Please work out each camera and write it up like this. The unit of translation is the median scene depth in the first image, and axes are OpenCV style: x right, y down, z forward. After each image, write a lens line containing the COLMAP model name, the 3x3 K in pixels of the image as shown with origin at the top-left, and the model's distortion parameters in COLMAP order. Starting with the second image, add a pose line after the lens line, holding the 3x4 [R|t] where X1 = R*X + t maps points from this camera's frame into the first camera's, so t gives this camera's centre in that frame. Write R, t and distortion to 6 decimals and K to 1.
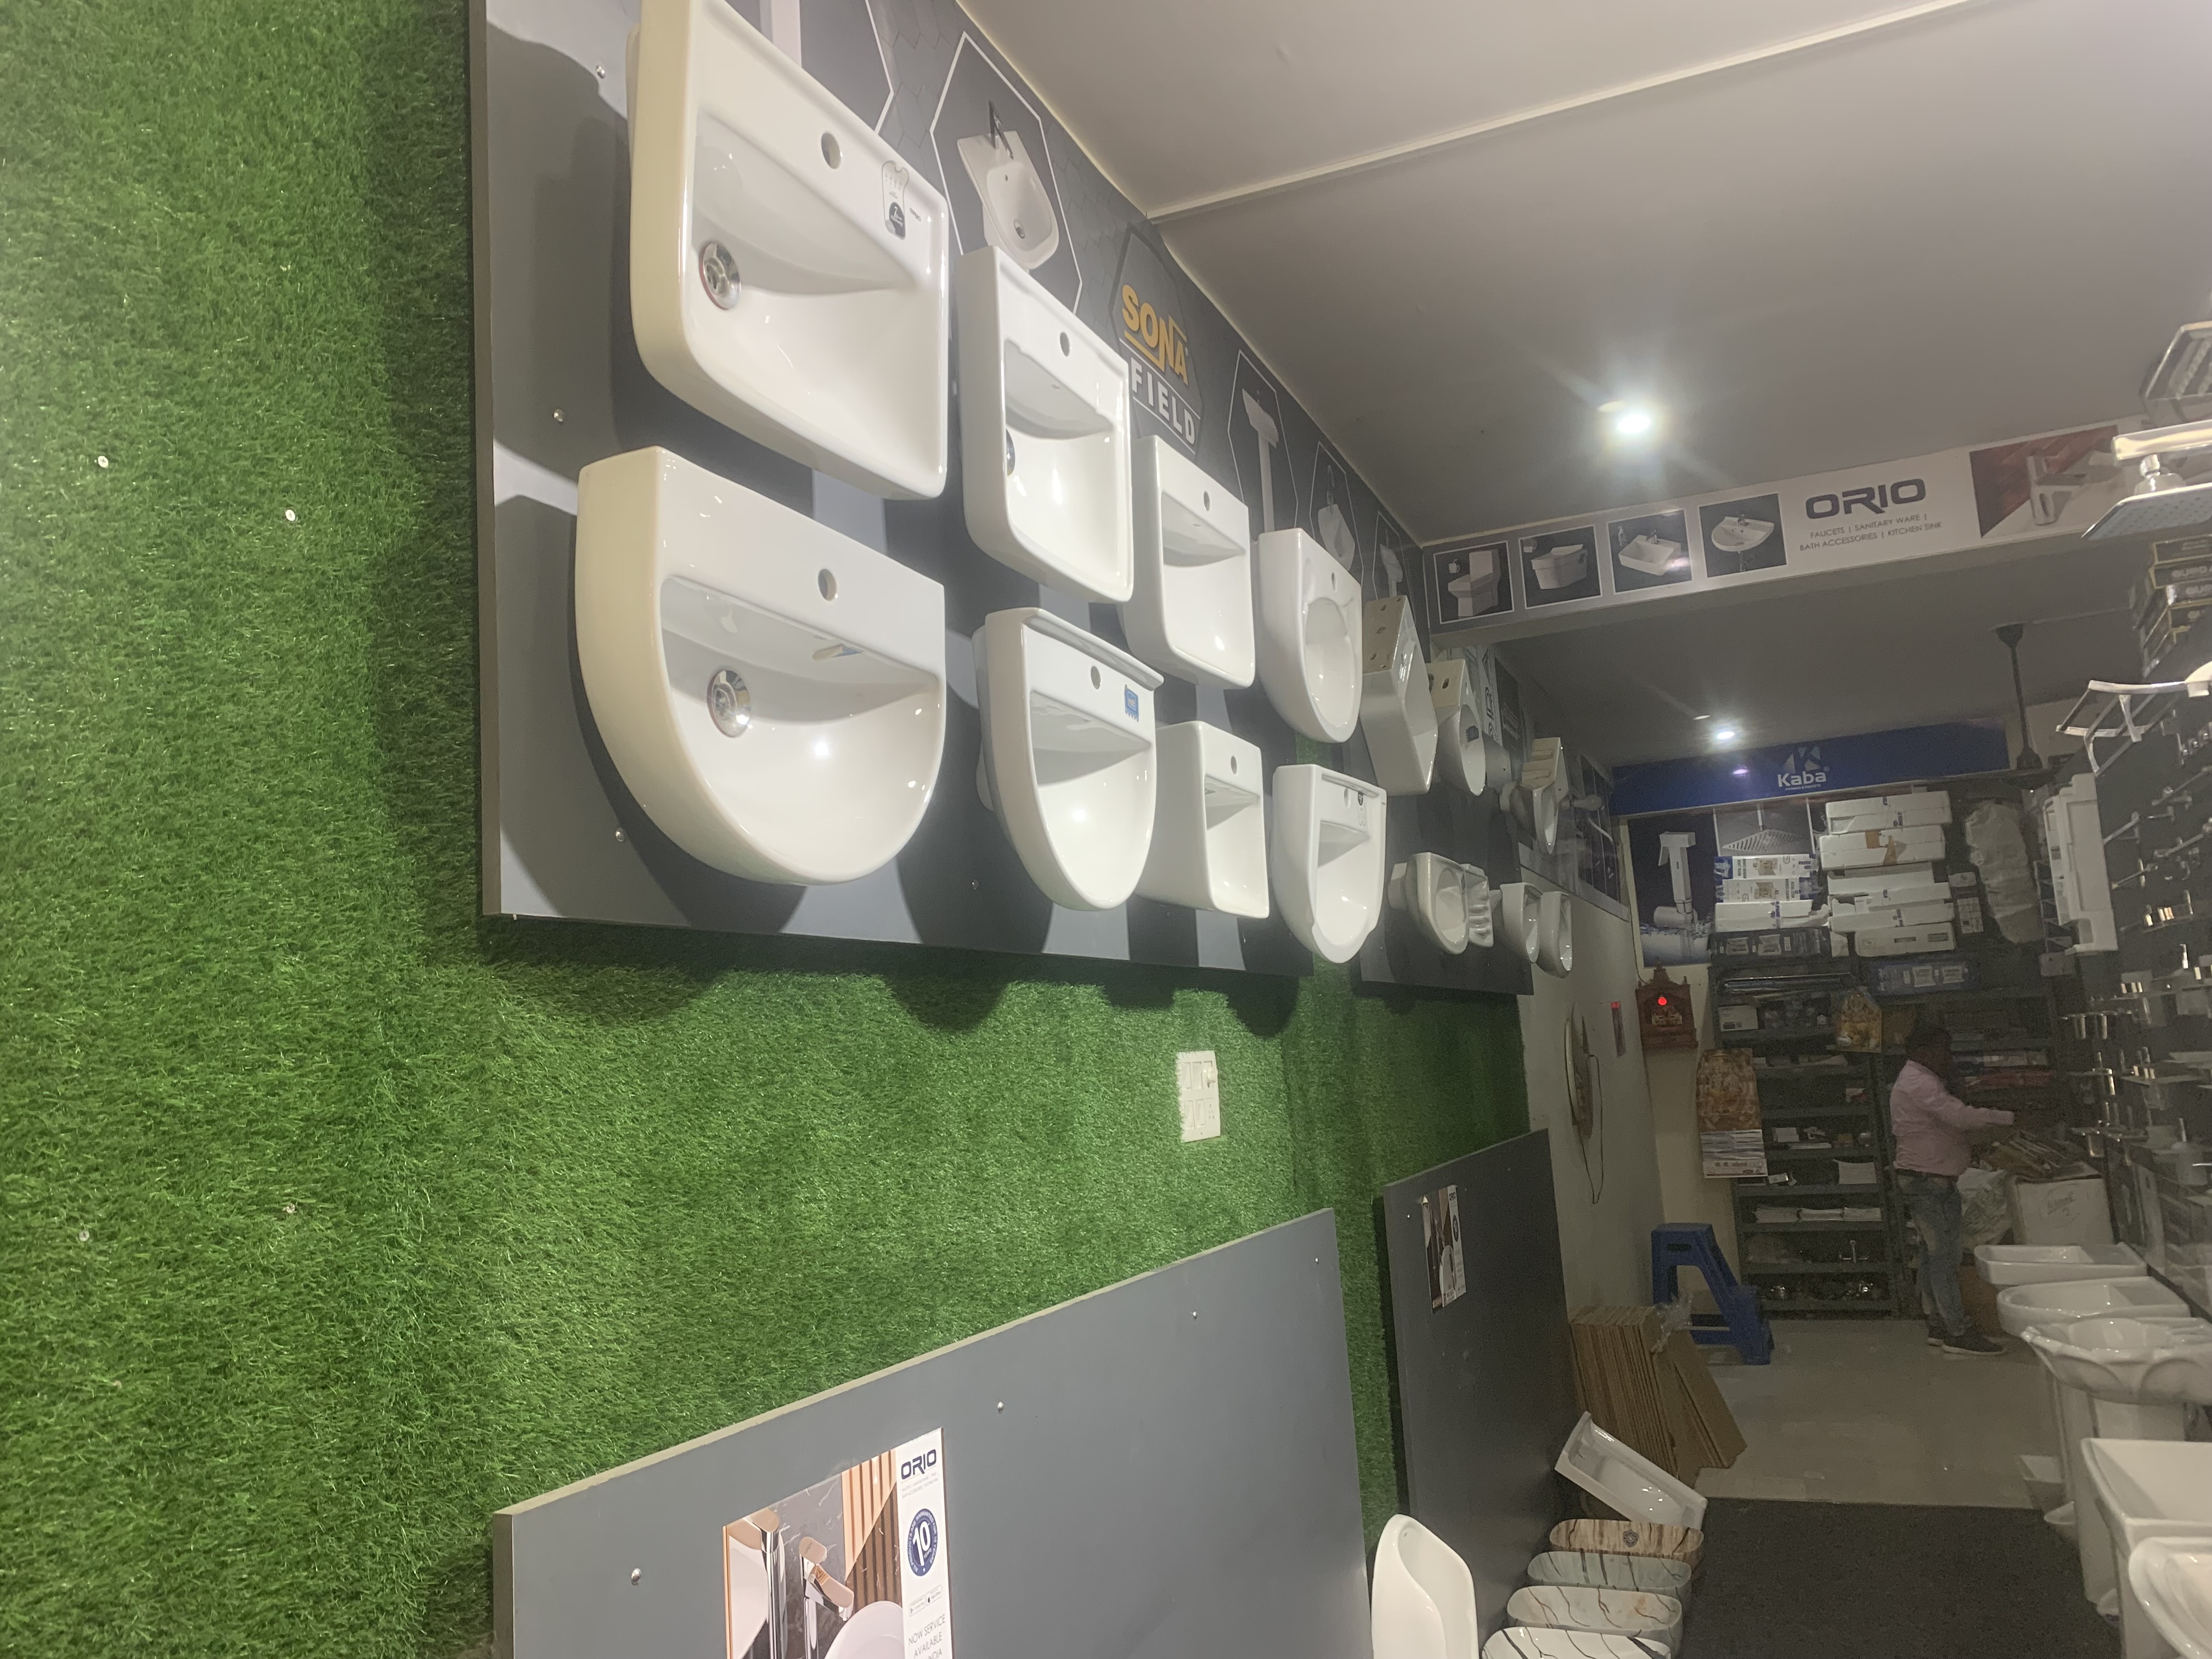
lens RADIAL K [[1699.7, 0, 1101.1], [0, 1699.7, 832.2], [0, 0, 1]] dist [0.020997, -0.009702]
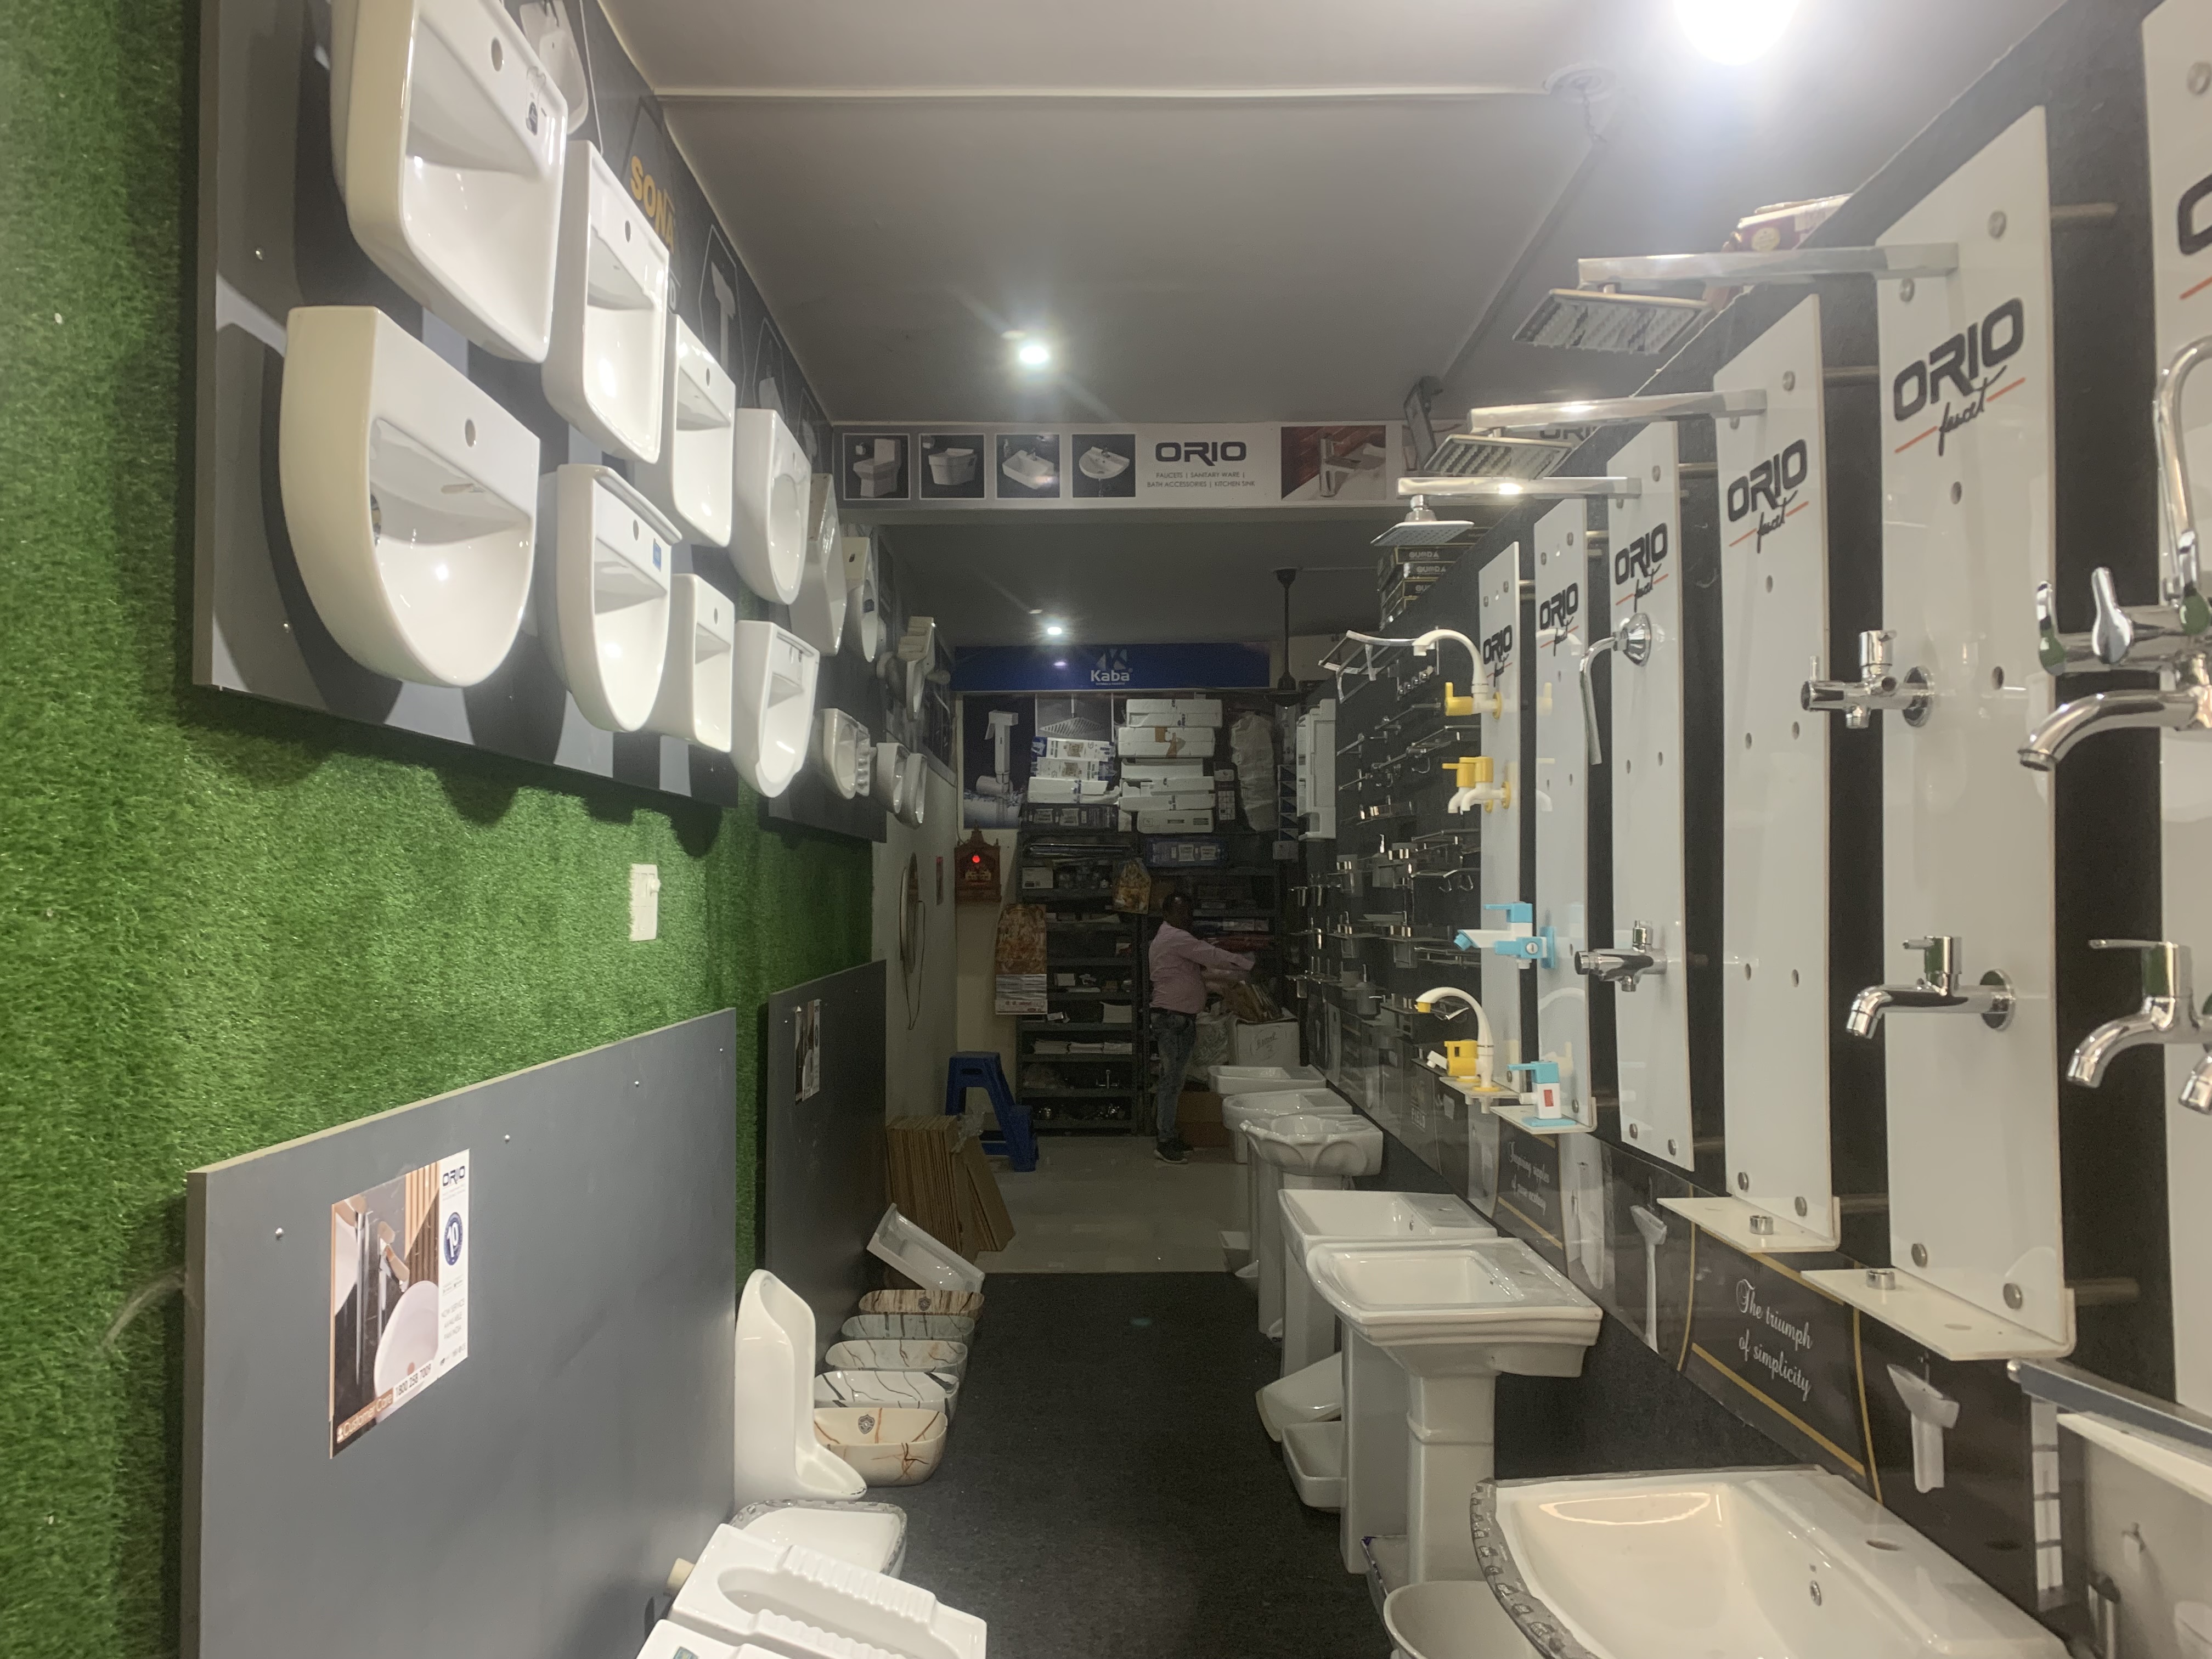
lens RADIAL K [[1671.5, 0, 1098.5], [0, 1671.5, 828.5], [0, 0, 1]] dist [0.124808, -0.231873]
pose [[0.916750, 0.074942, 0.392368, -0.070608], [-0.107923, 0.992183, 0.062651, 0.002073], [-0.384606, -0.099781, 0.917672, -0.095671]]
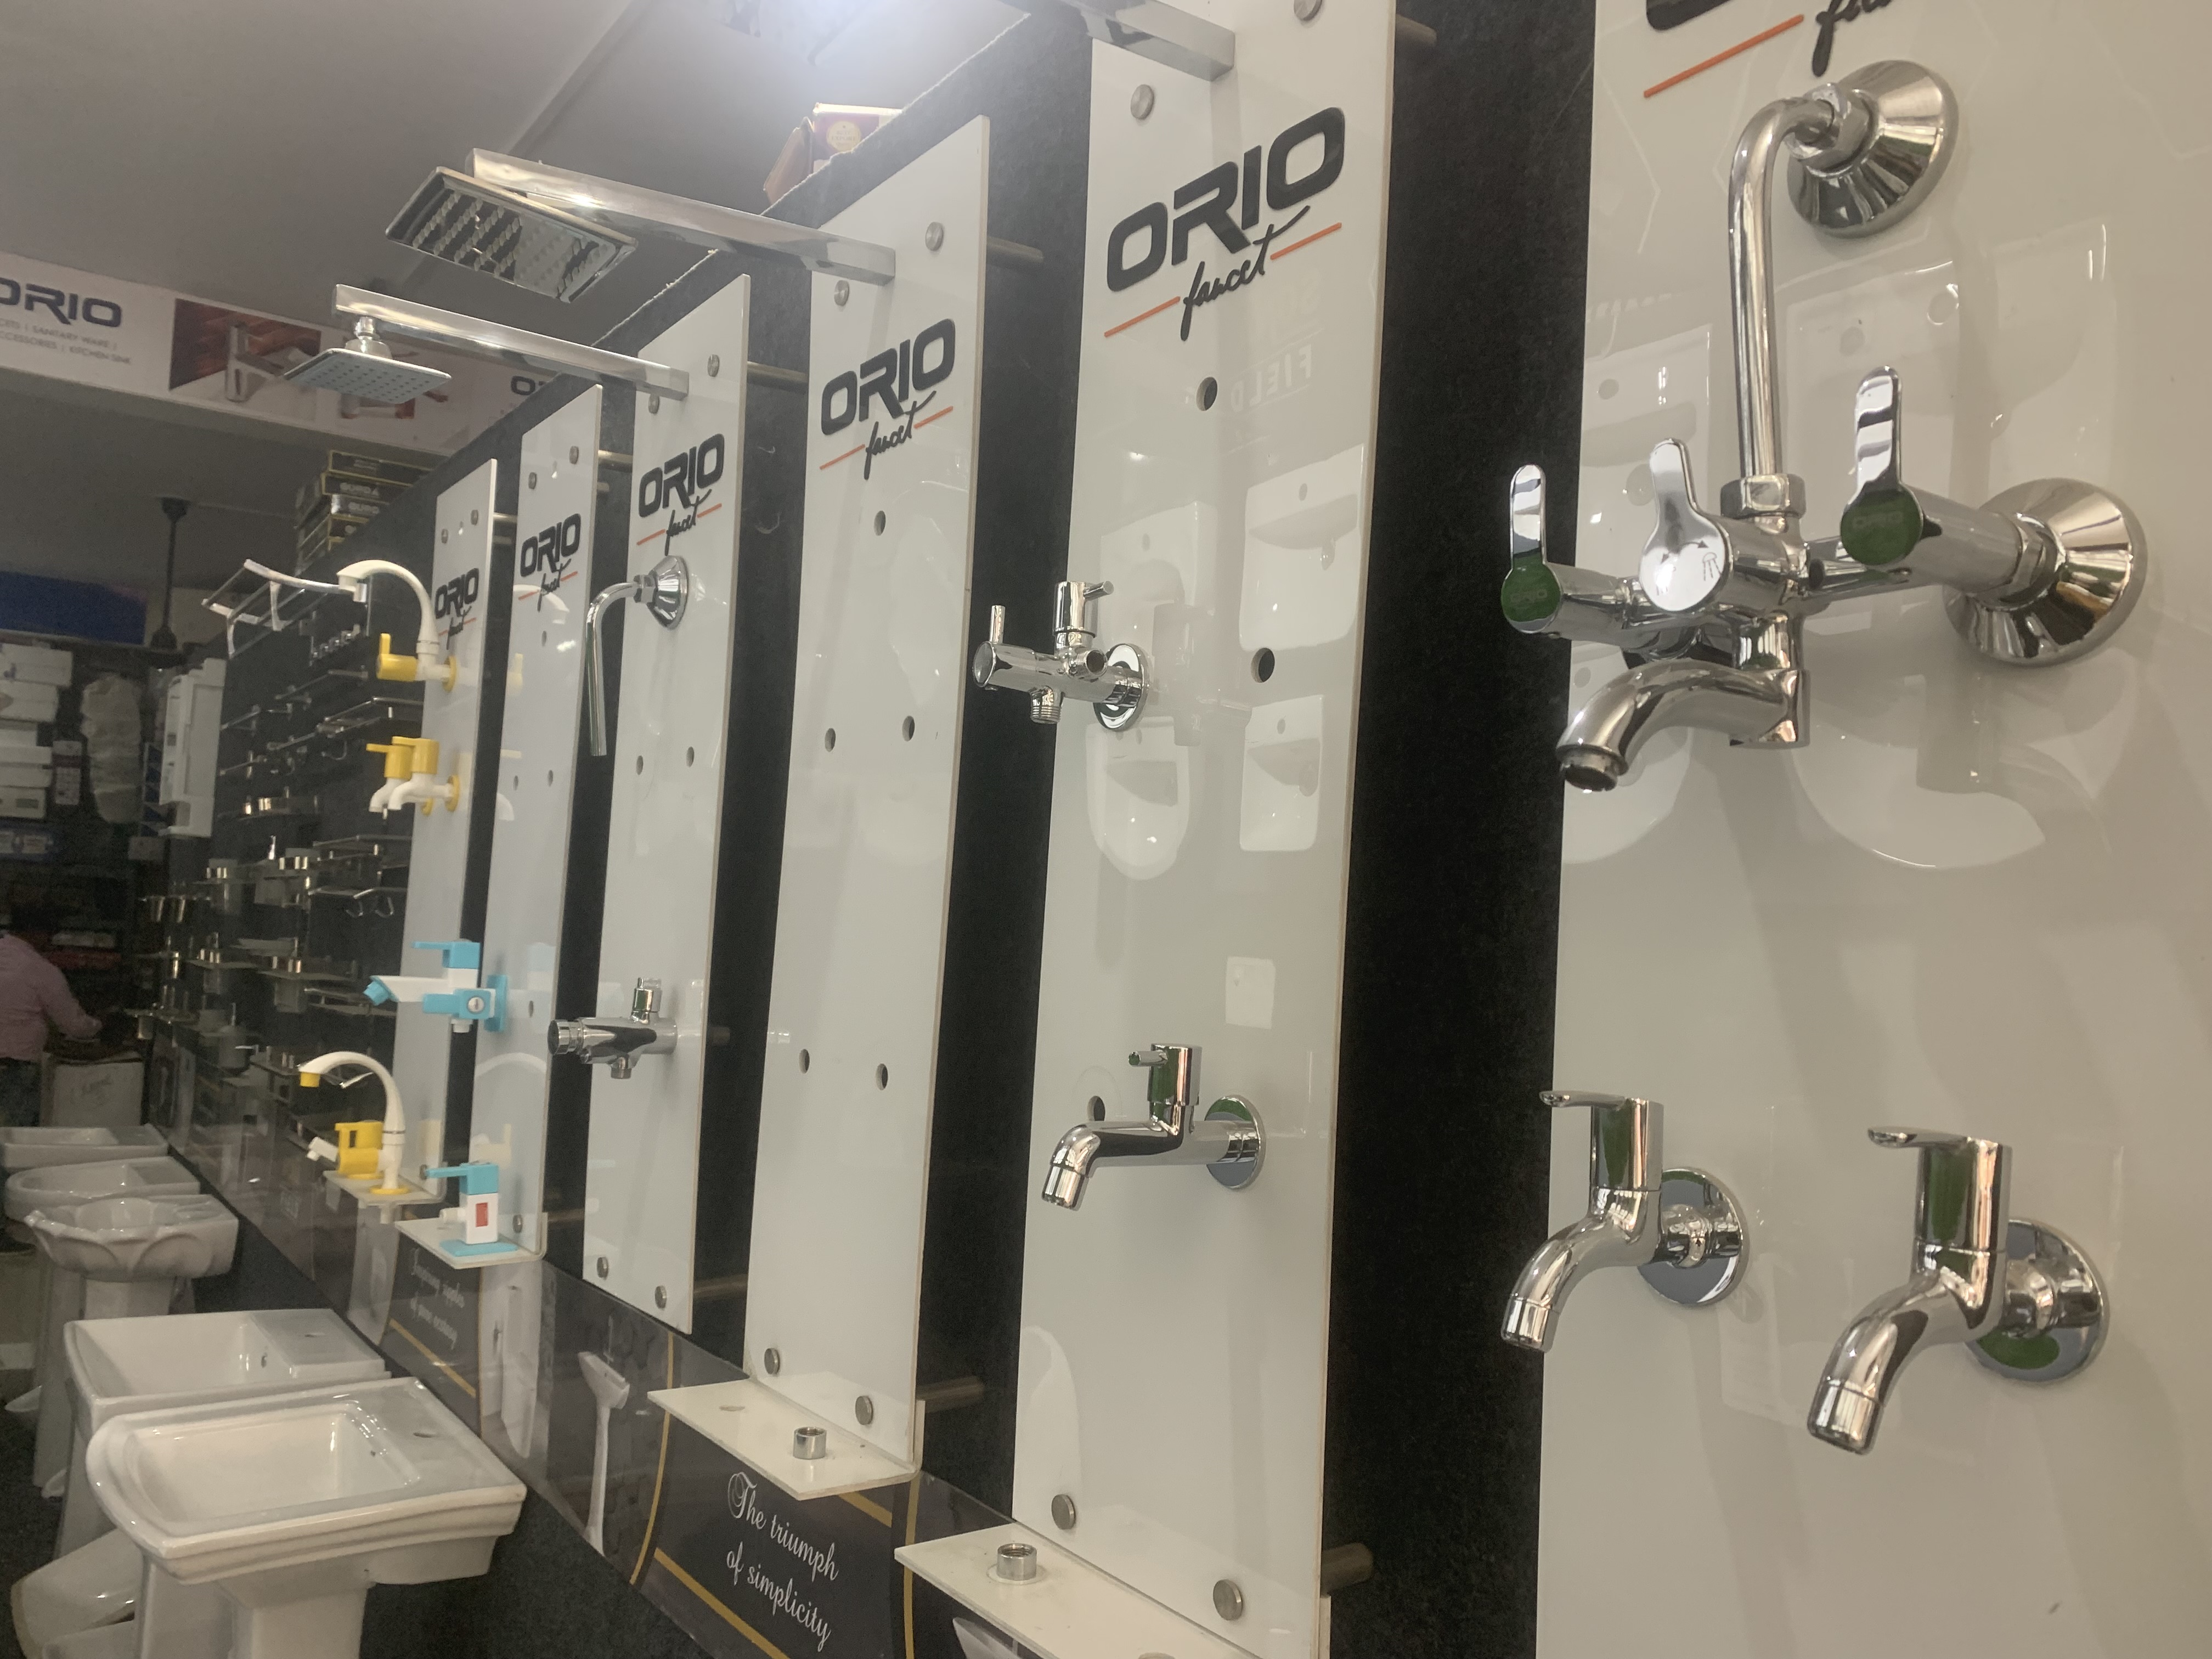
lens RADIAL K [[1698.4, 0, 1097.7], [0, 1698.4, 845.2], [0, 0, 1]] dist [-0.002982, 0.001080]
pose [[0.513664, 0.138298, 0.846772, 0.019140], [-0.197817, 0.979424, -0.039964, 0.011076], [-0.834876, -0.146978, 0.530453, 0.036721]]
